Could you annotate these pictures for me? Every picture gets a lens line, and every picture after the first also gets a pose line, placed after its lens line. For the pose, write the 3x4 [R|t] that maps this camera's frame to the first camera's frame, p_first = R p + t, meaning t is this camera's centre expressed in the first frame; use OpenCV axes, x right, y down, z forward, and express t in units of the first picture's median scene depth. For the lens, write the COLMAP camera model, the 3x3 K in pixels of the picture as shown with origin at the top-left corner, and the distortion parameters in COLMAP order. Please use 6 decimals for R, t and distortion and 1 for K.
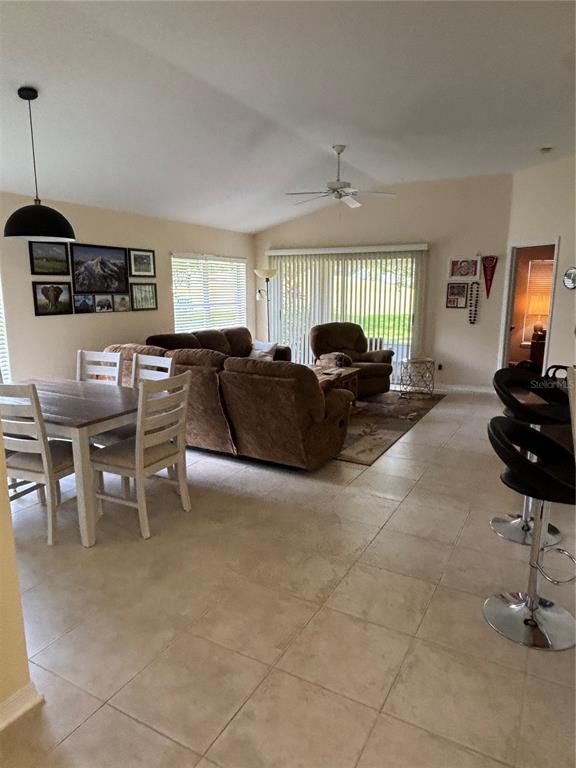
lens RADIAL K [[500.3, 0, 288.2], [0, 500.3, 386.2], [0, 0, 1]] dist [0.012522, -0.015999]
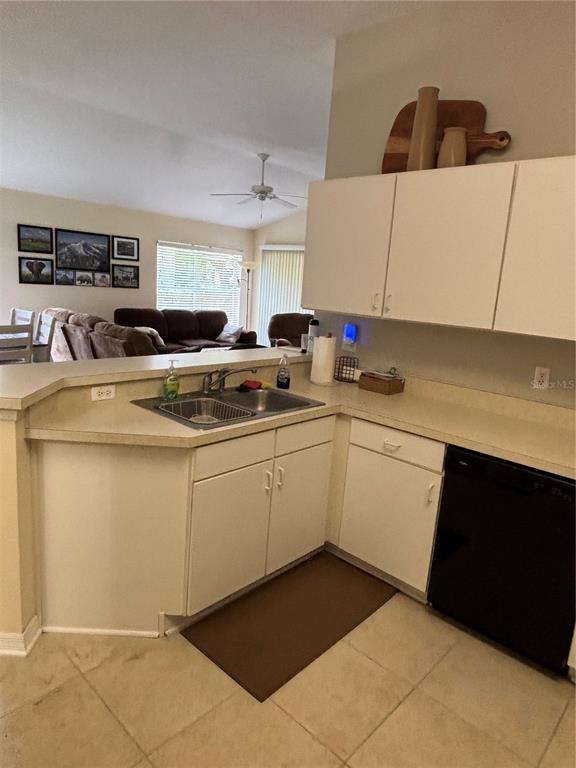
lens RADIAL K [[500.3, 0, 284.9], [0, 500.3, 387.8], [0, 0, 1]] dist [0.012522, -0.015999]
pose [[0.964038, 0.121661, -0.236283, 0.410240], [-0.119506, 0.992556, 0.023477, 0.012955], [0.237381, 0.005605, 0.971401, -0.078795]]
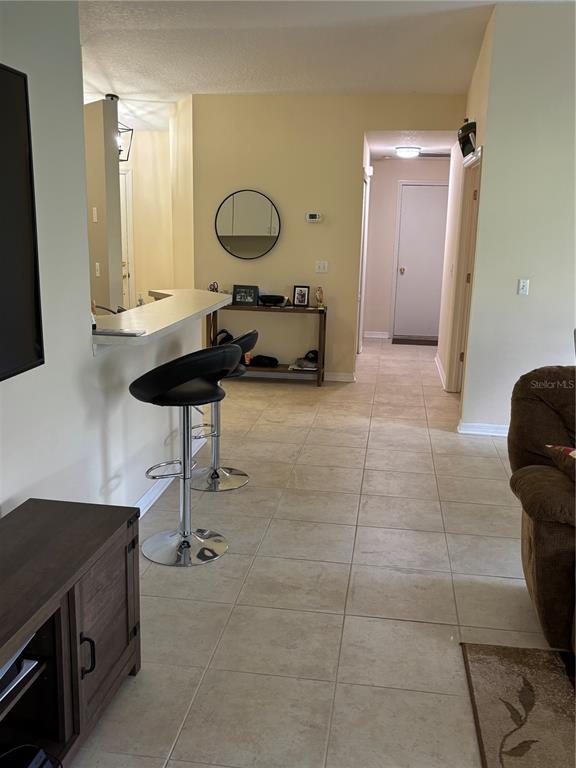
lens RADIAL K [[710.8, 0, 285.6], [0, 710.8, 388.5], [0, 0, 1]] dist [0.012898, 0.000000]
pose [[-0.938063, 0.065512, -0.340214, 0.342662], [-0.077772, 0.917085, 0.391033, -0.187474], [0.337622, 0.393273, -0.855188, 0.948049]]
